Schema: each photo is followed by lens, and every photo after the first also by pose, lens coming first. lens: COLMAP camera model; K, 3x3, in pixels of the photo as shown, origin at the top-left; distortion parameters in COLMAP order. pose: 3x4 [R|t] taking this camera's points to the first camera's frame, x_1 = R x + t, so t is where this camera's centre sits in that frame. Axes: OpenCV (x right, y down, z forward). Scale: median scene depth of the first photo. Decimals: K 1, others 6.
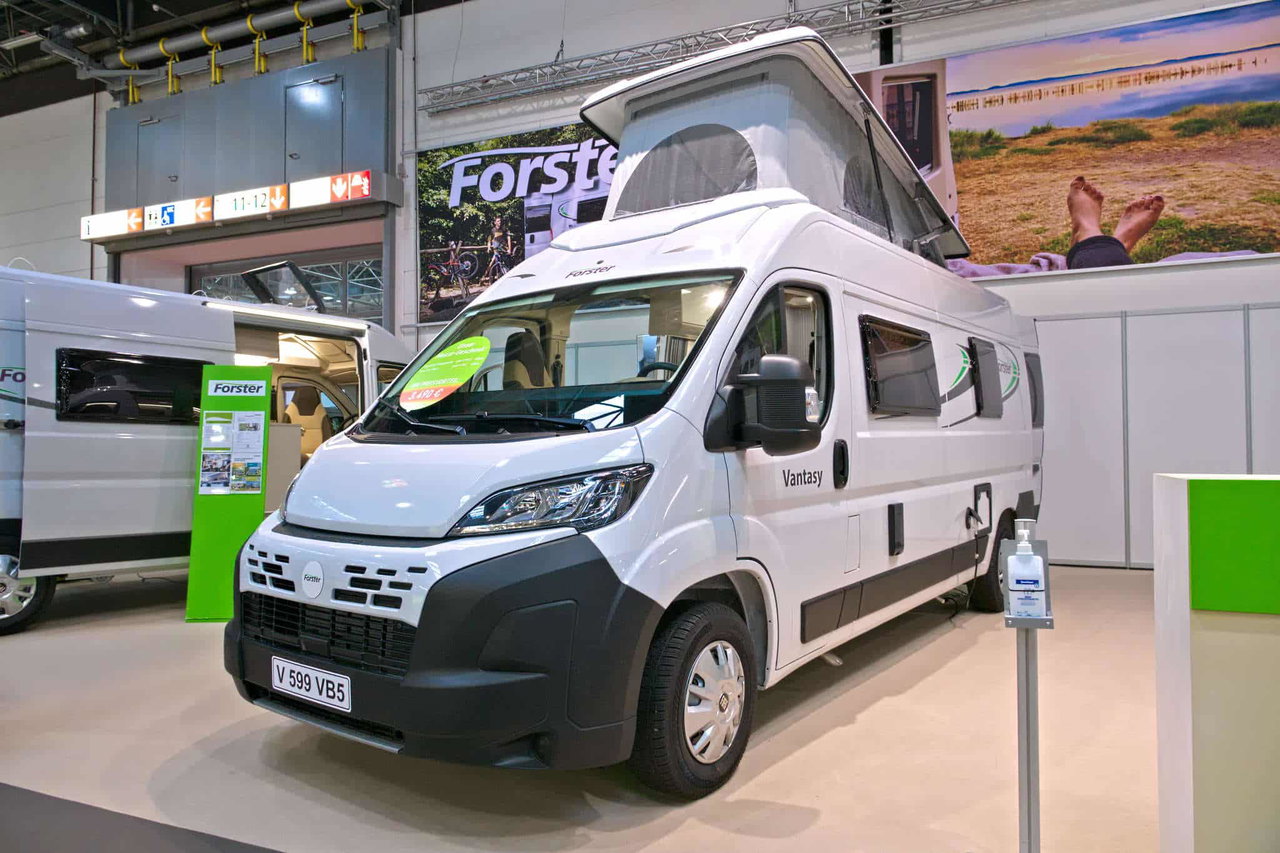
lens RADIAL K [[853.9, 0, 640.6], [0, 853.9, 432.4], [0, 0, 1]] dist [-0.003486, -0.000598]
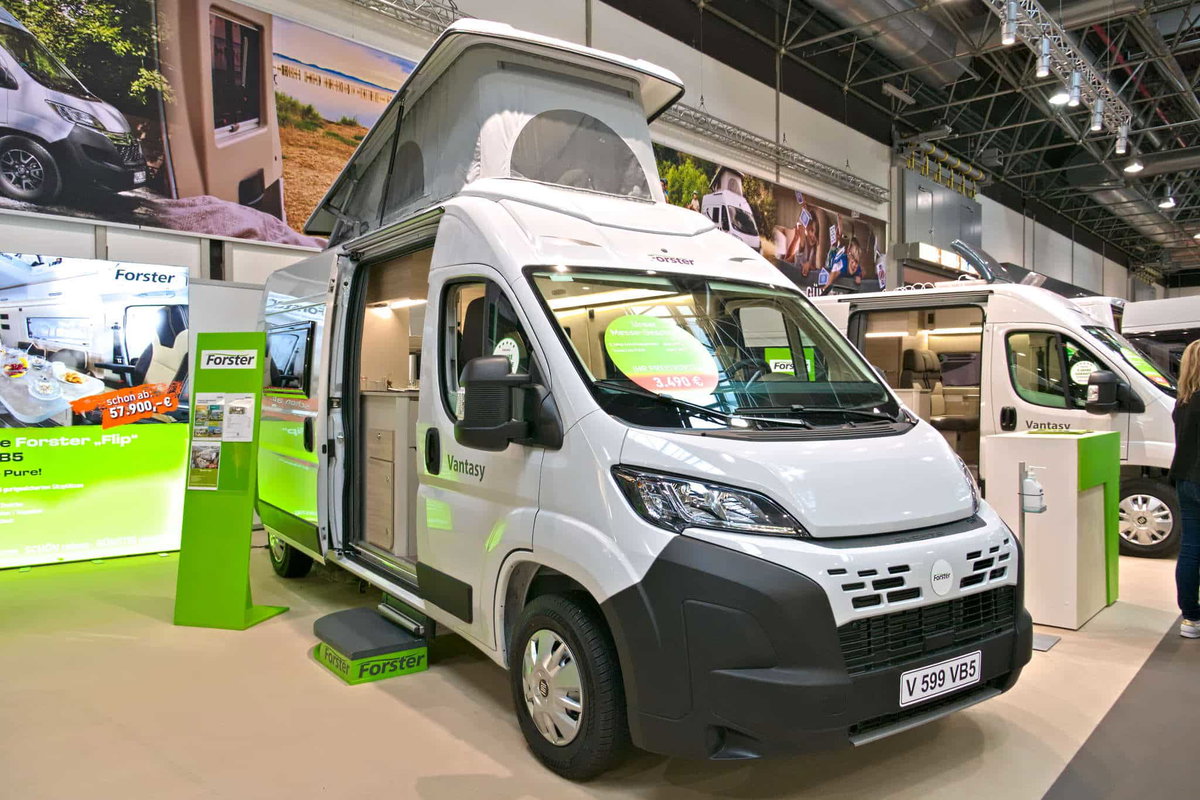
lens RADIAL K [[857.5, 0, 580.1], [0, 857.5, 410.1], [0, 0, 1]] dist [0.000411, 0.001401]
pose [[0.327304, -0.020542, 0.944696, -0.478627], [-0.012435, 0.999583, 0.026043, -0.016041], [-0.944837, -0.020271, 0.326912, 0.344546]]
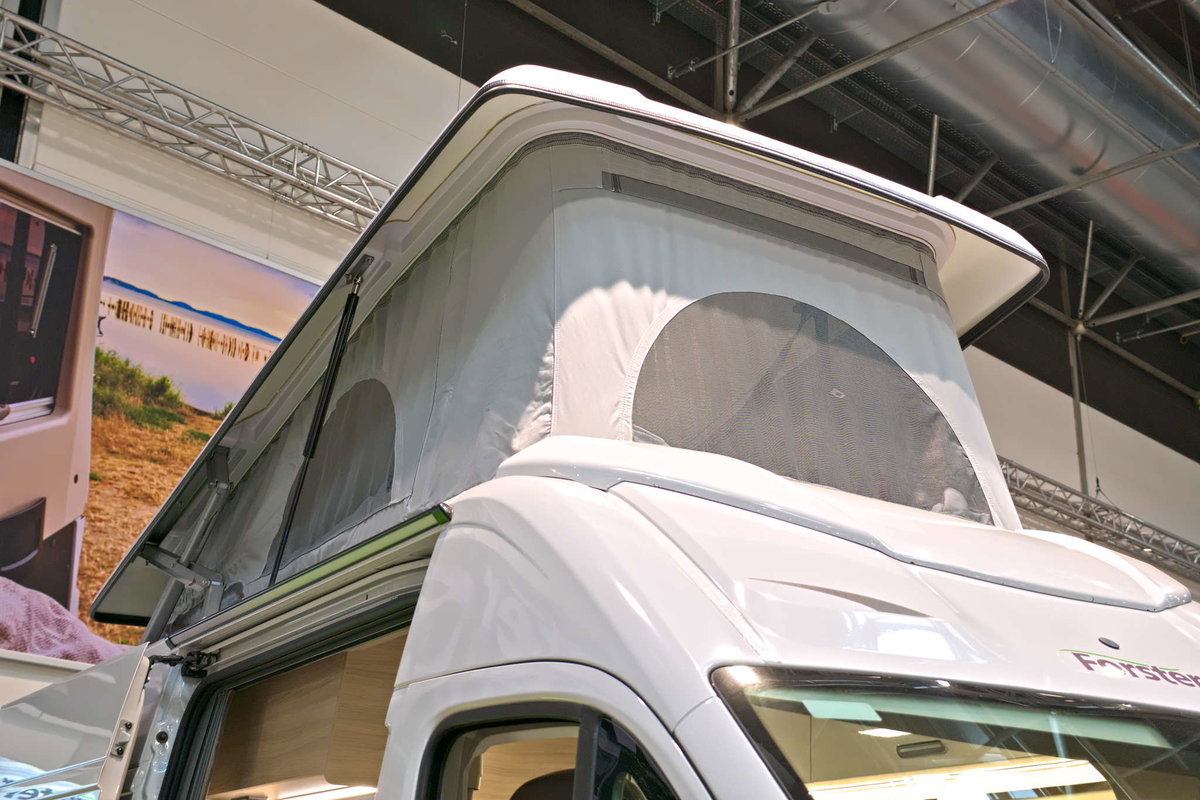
lens RADIAL K [[1594.4, 0, 598.2], [0, 1594.4, 349.6], [0, 0, 1]] dist [-0.009940, -0.028340]
pose [[0.357246, 0.361919, 0.861040, -0.317151], [-0.039894, 0.926946, -0.373069, -0.029970], [-0.933158, 0.098927, 0.345586, 0.437614]]
